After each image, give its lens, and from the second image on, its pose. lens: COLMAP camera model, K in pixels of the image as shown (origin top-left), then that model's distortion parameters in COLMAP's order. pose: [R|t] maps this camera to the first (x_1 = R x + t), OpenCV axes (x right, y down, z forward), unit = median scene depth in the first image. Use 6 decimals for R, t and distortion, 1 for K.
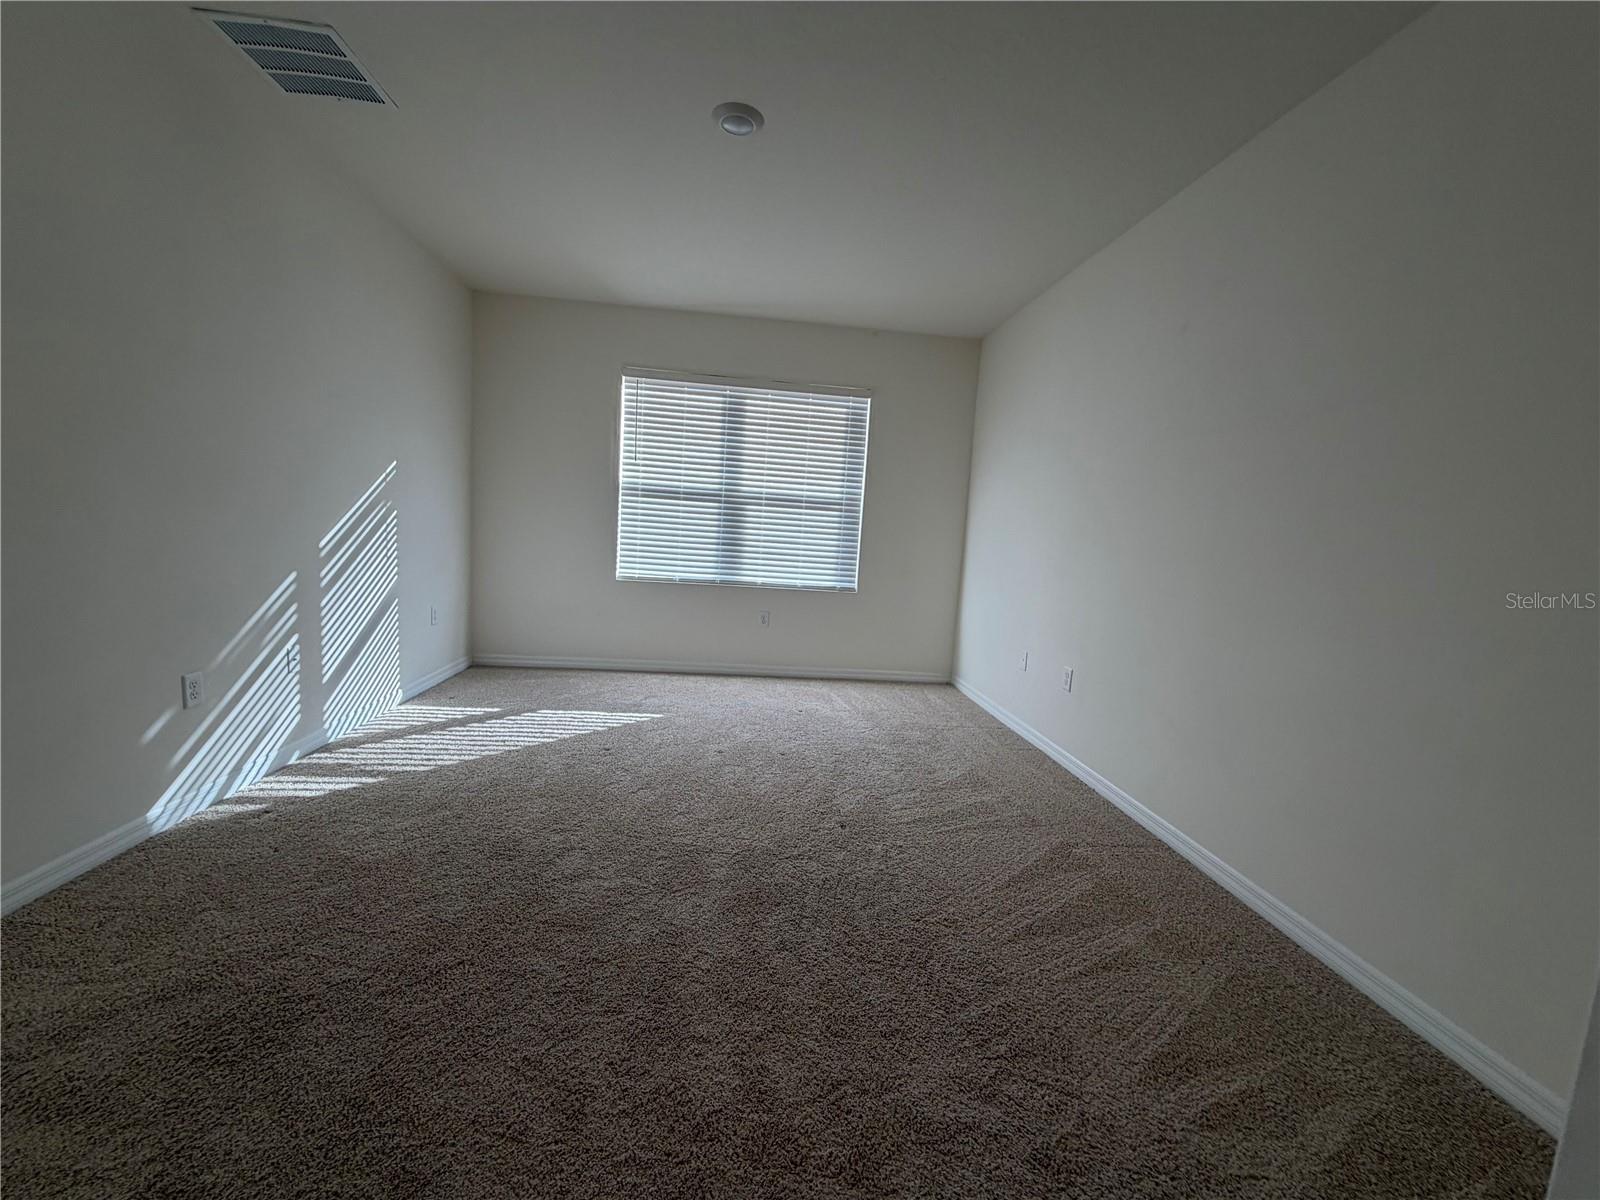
lens RADIAL K [[634.7, 0, 798.8], [0, 634.7, 601.7], [0, 0, 1]] dist [-0.001356, -0.000366]
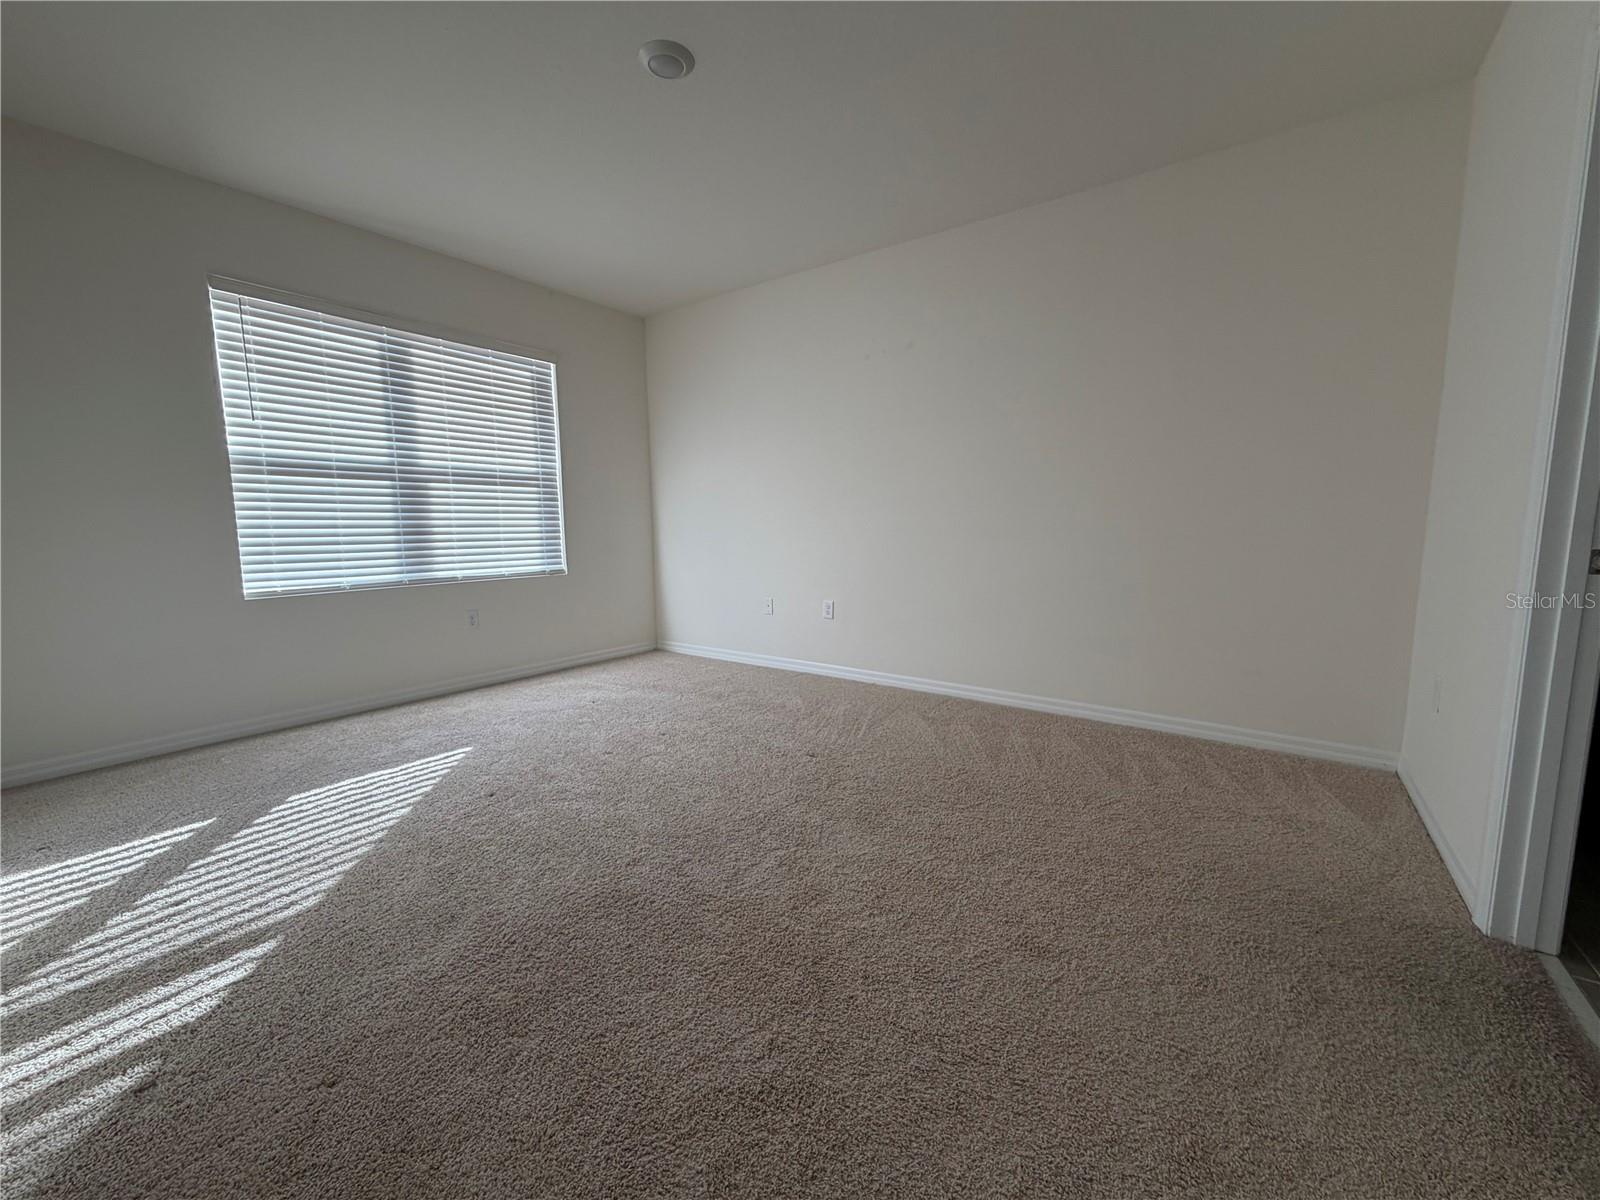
lens RADIAL K [[634.7, 0, 798.8], [0, 634.7, 601.7], [0, 0, 1]] dist [-0.001356, -0.000366]
pose [[0.674193, -0.160143, 0.720984, -0.378771], [0.136652, 0.986402, 0.091313, -0.013585], [-0.725803, 0.036961, 0.686909, 0.119248]]
